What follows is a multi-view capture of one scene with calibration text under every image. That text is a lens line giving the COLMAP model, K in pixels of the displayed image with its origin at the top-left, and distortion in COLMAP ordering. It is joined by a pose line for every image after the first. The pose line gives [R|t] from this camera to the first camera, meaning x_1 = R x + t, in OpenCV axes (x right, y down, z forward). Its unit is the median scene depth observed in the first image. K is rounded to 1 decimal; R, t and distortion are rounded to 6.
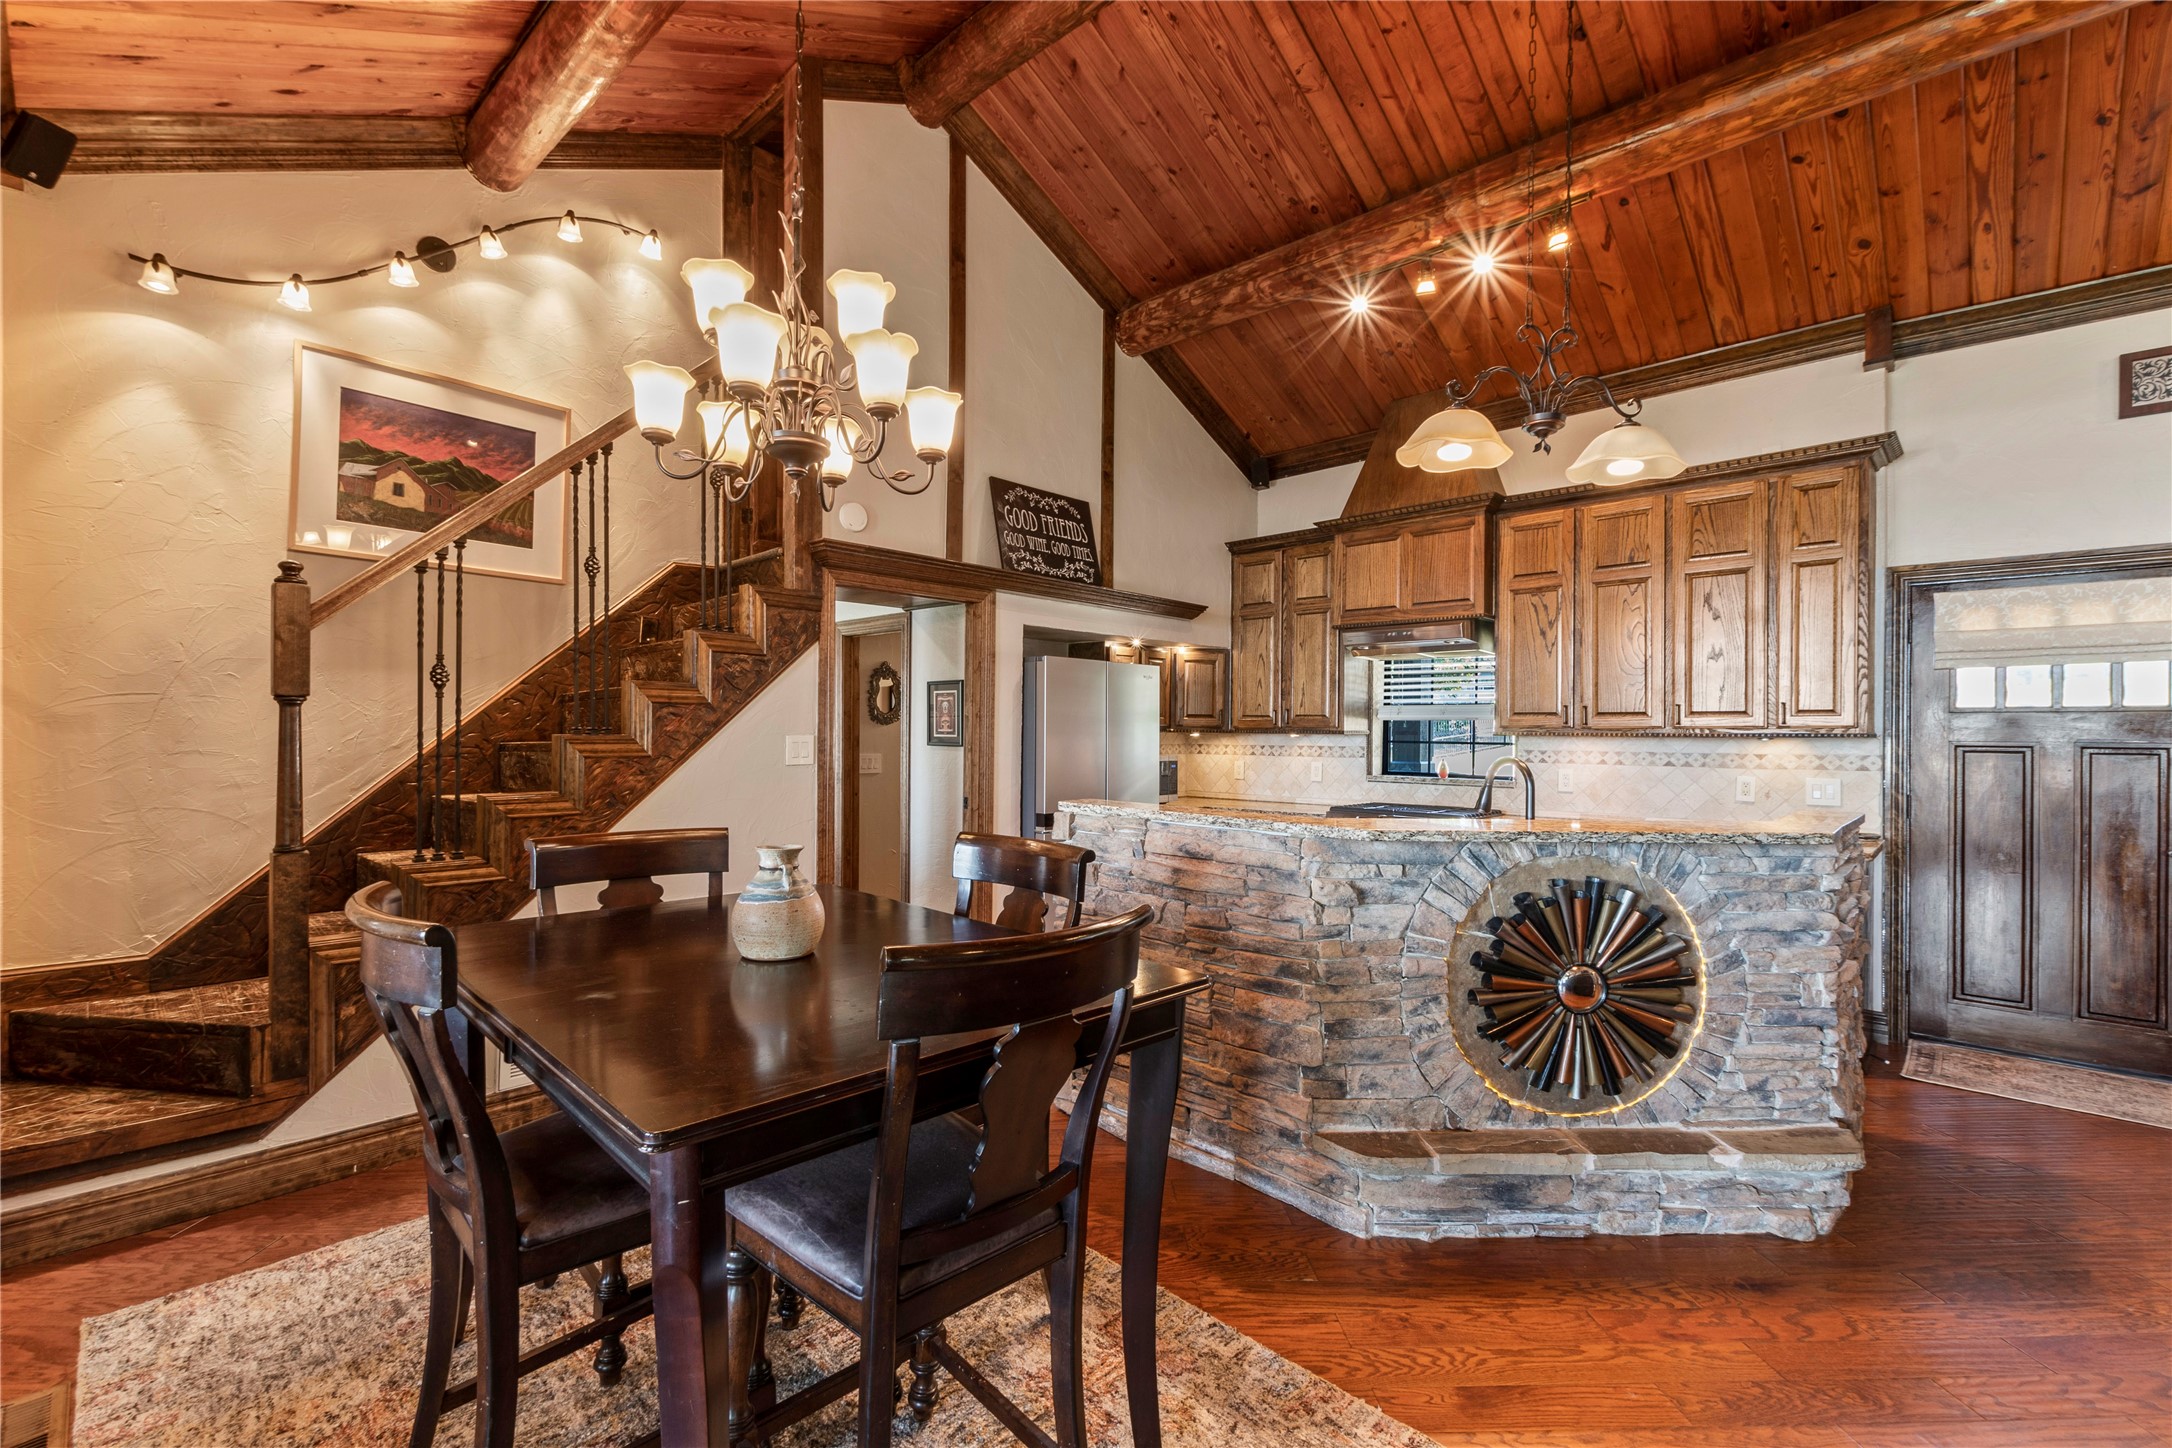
lens RADIAL K [[938.5, 0, 1086.1], [0, 938.5, 728.3], [0, 0, 1]] dist [0.007030, -0.002811]
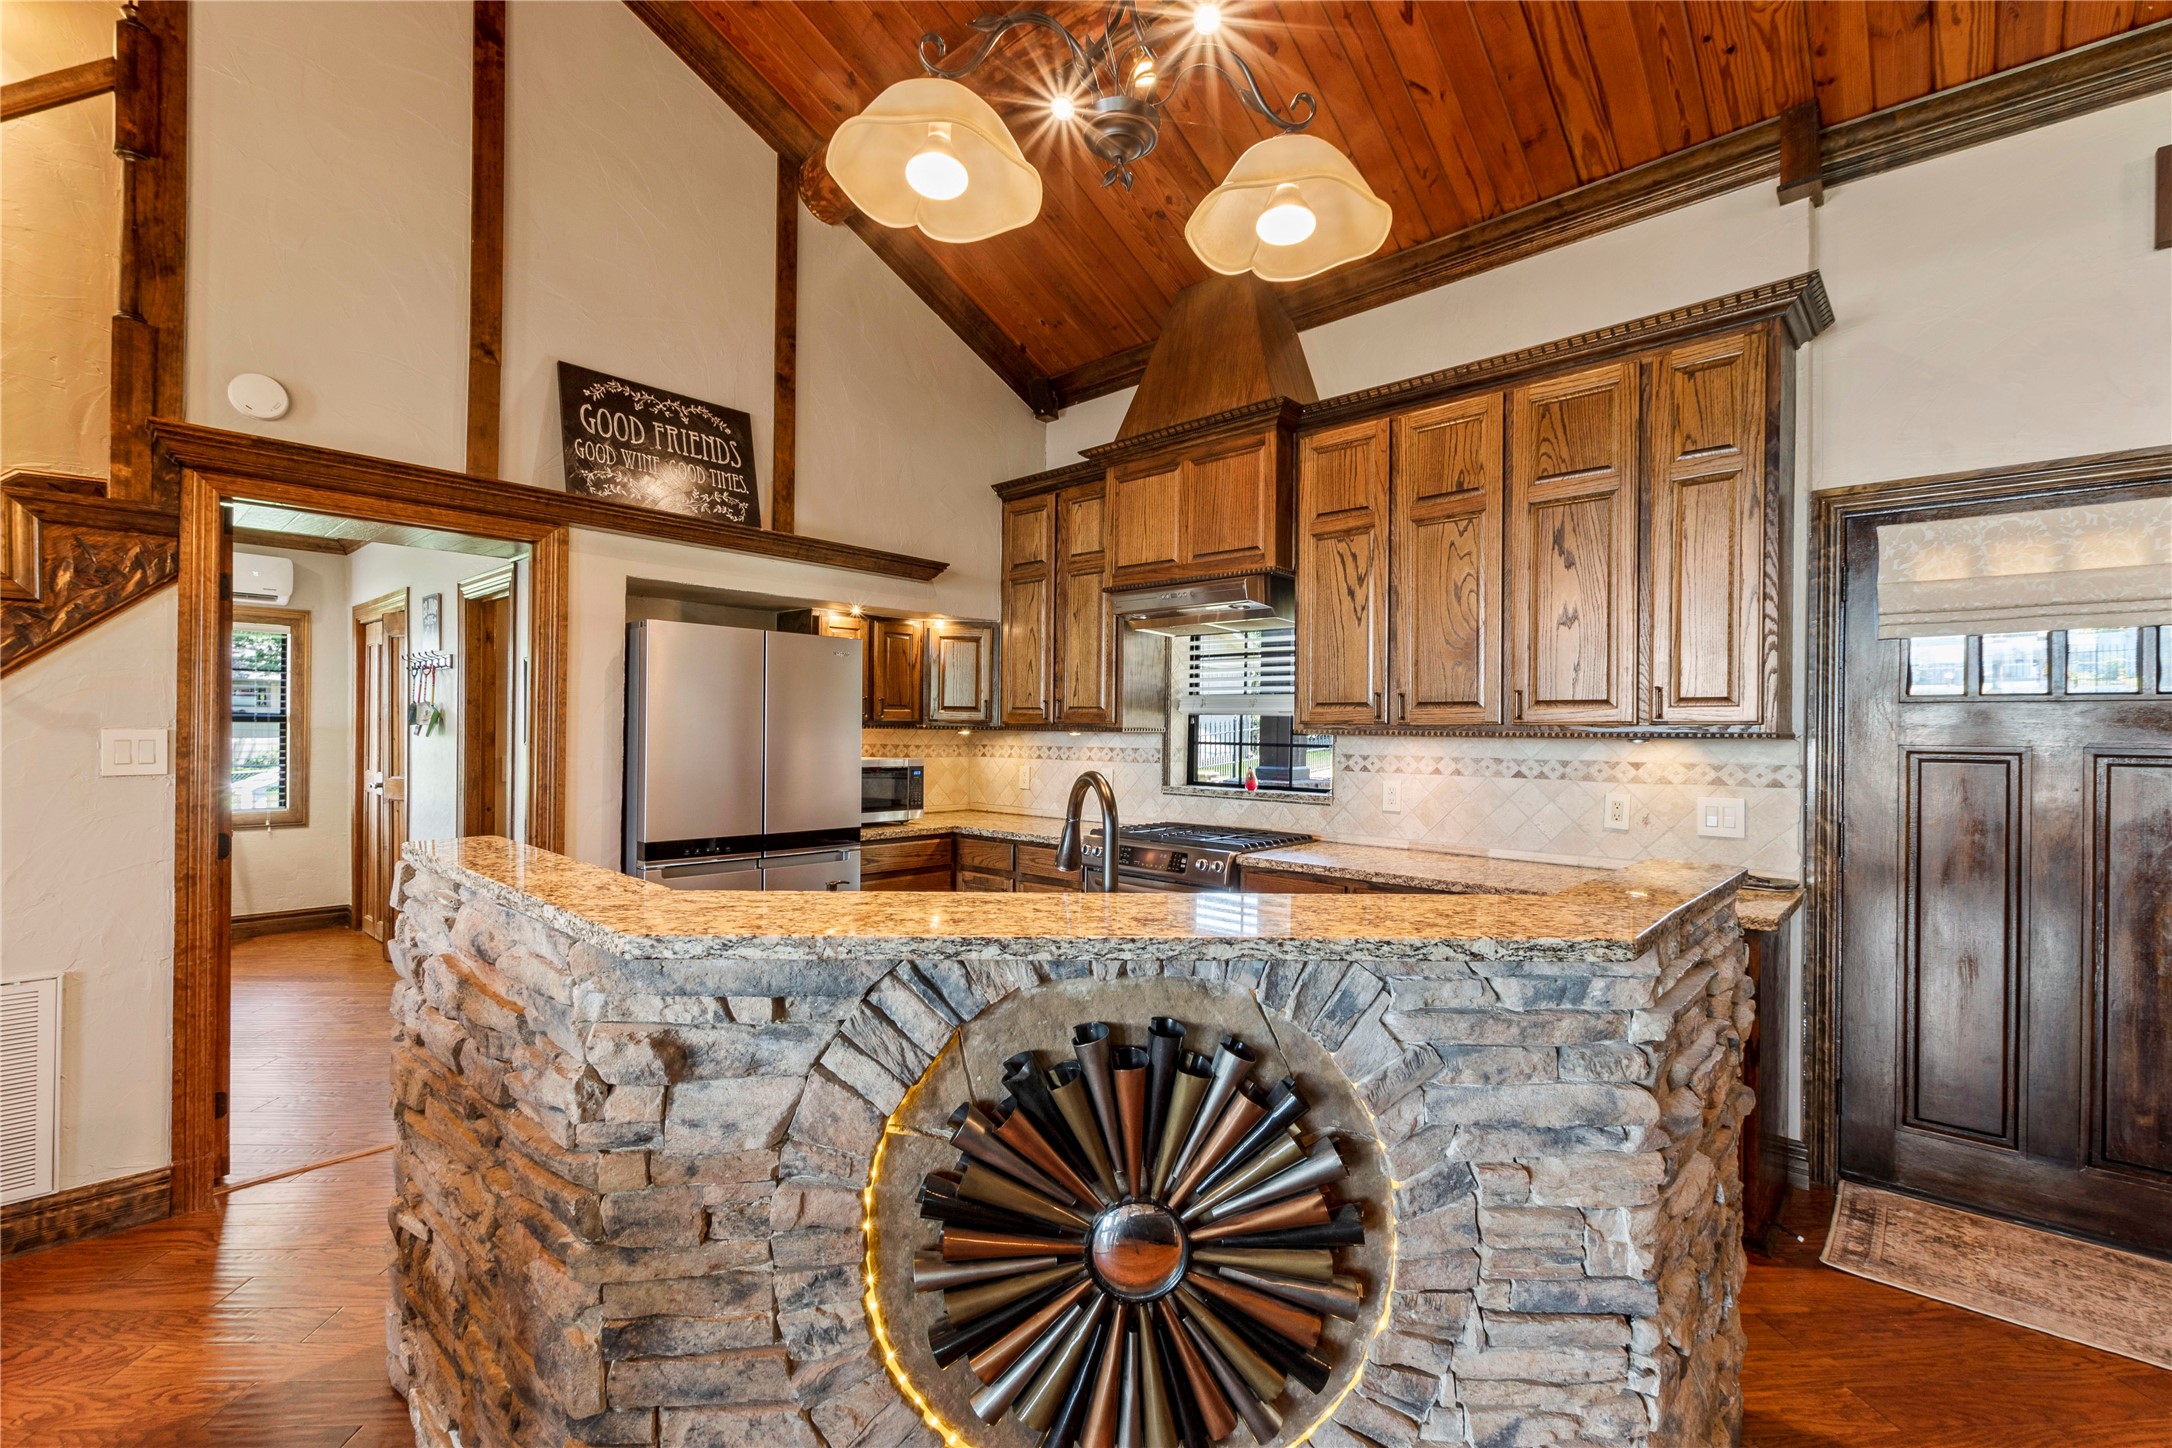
lens RADIAL K [[938.5, 0, 1087.2], [0, 938.5, 728.4], [0, 0, 1]] dist [0.007030, -0.002811]
pose [[0.999804, 0.003520, 0.019466, 0.316350], [-0.003531, 0.999994, 0.000483, 0.003752], [-0.019465, -0.000552, 0.999810, 0.330827]]
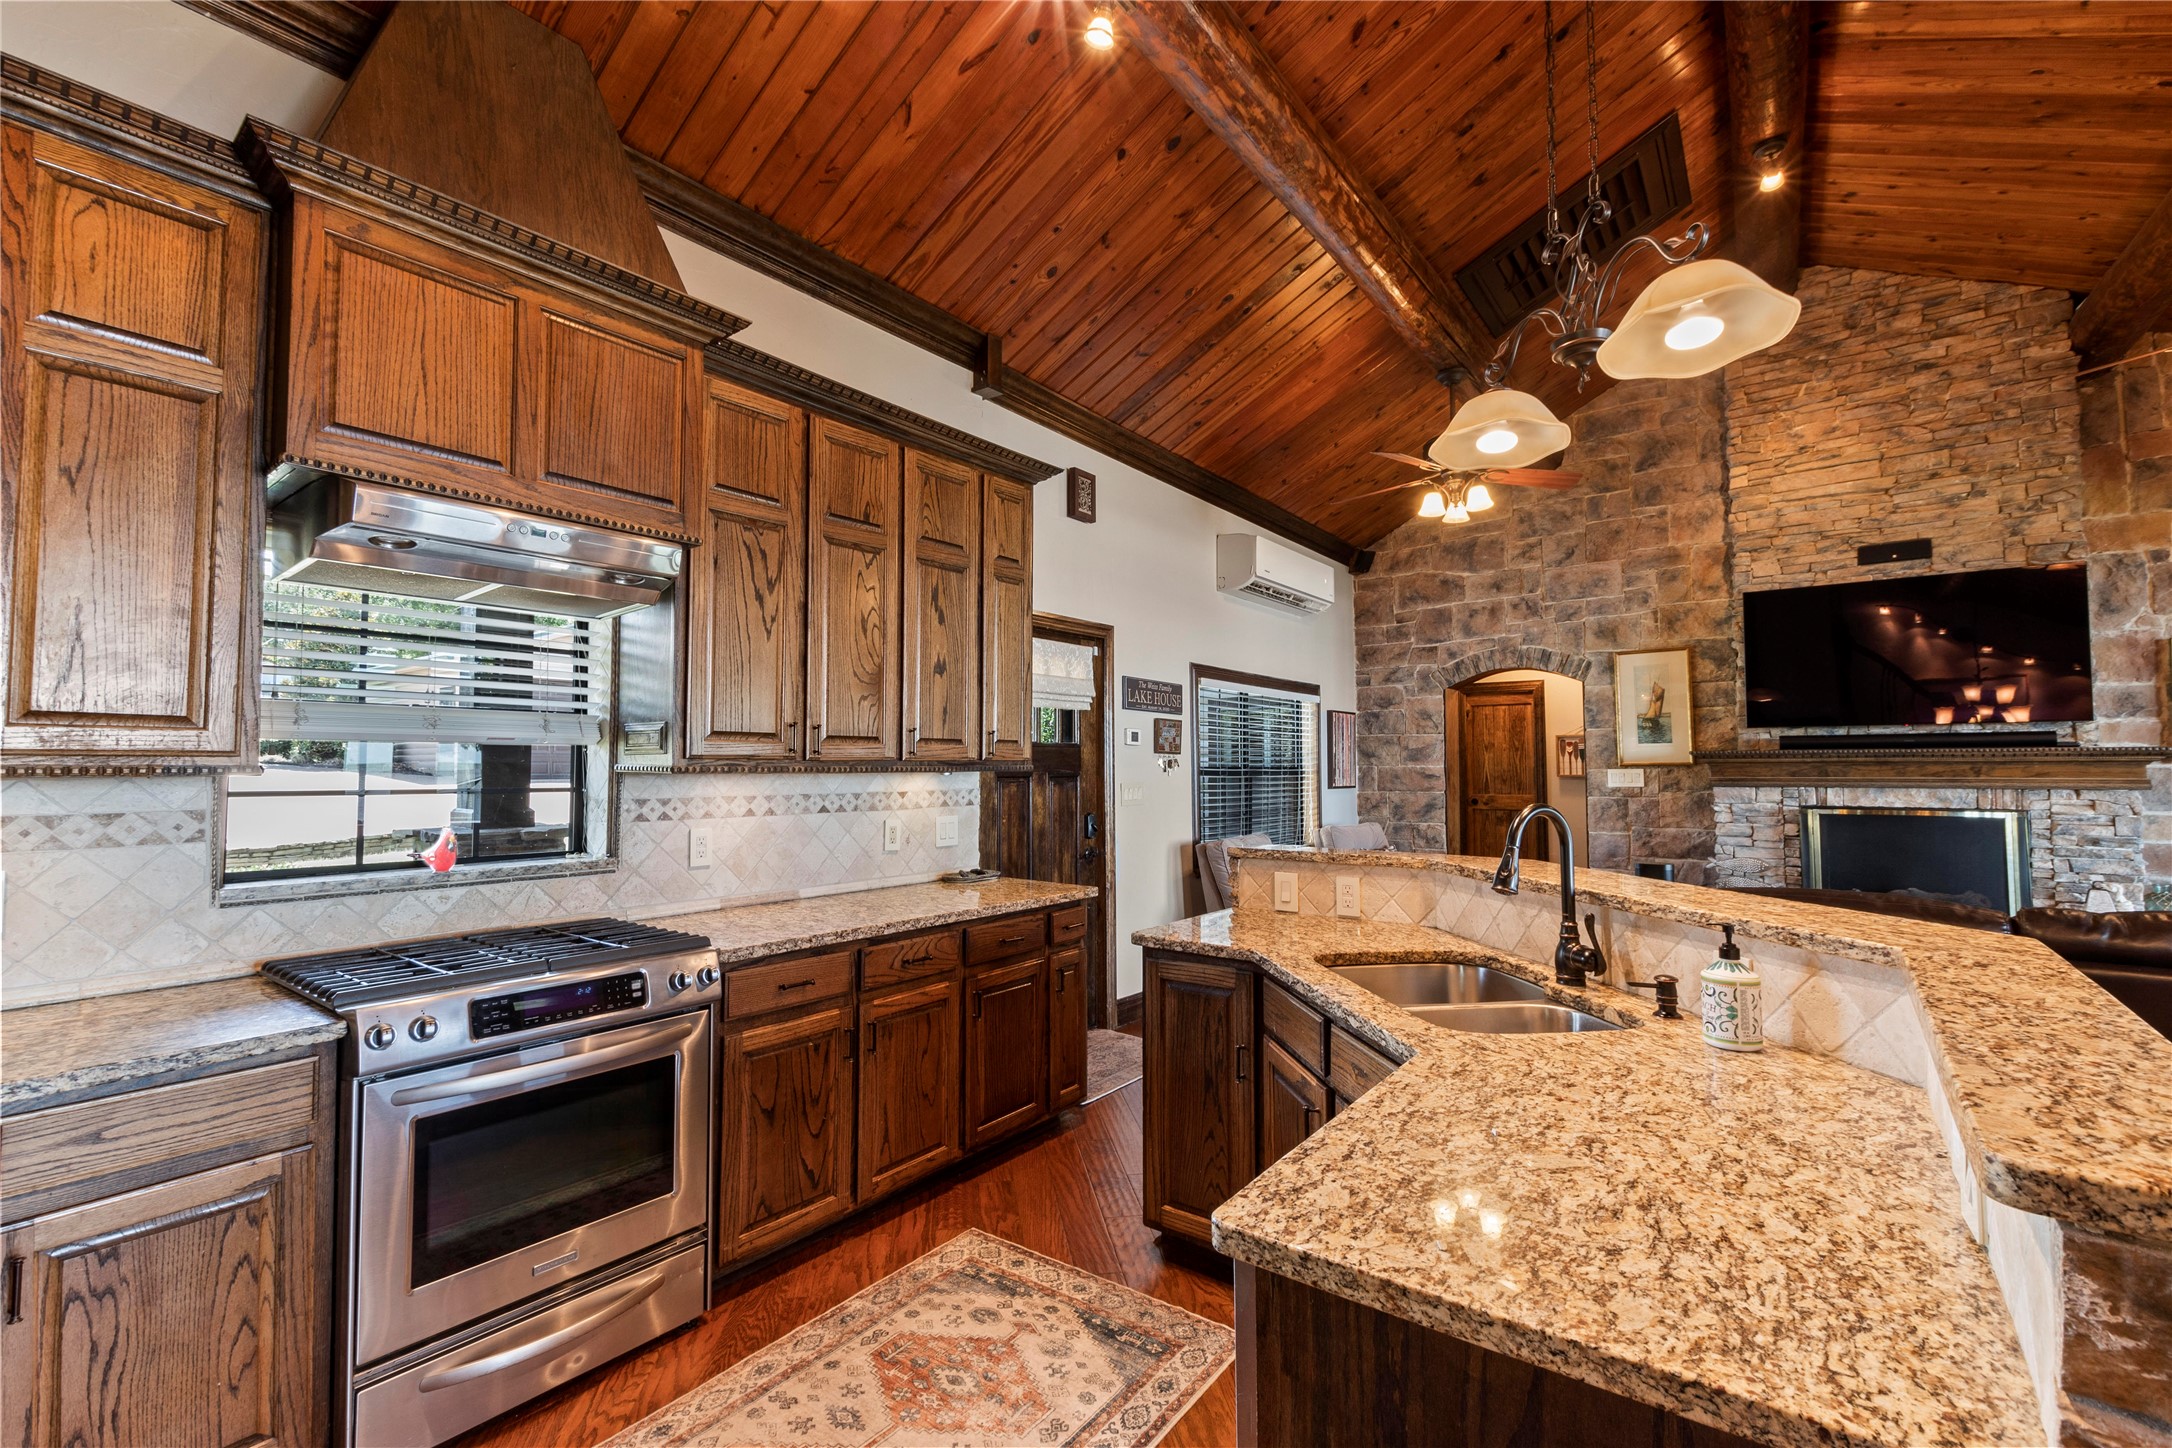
lens RADIAL K [[938.5, 0, 1074.3], [0, 938.5, 729.6], [0, 0, 1]] dist [0.007030, -0.002811]
pose [[-0.101038, 0.033945, 0.994303, -0.133798], [0.000507, 0.999419, -0.034068, 0.001342], [-0.994882, -0.002938, -0.100996, 1.012543]]
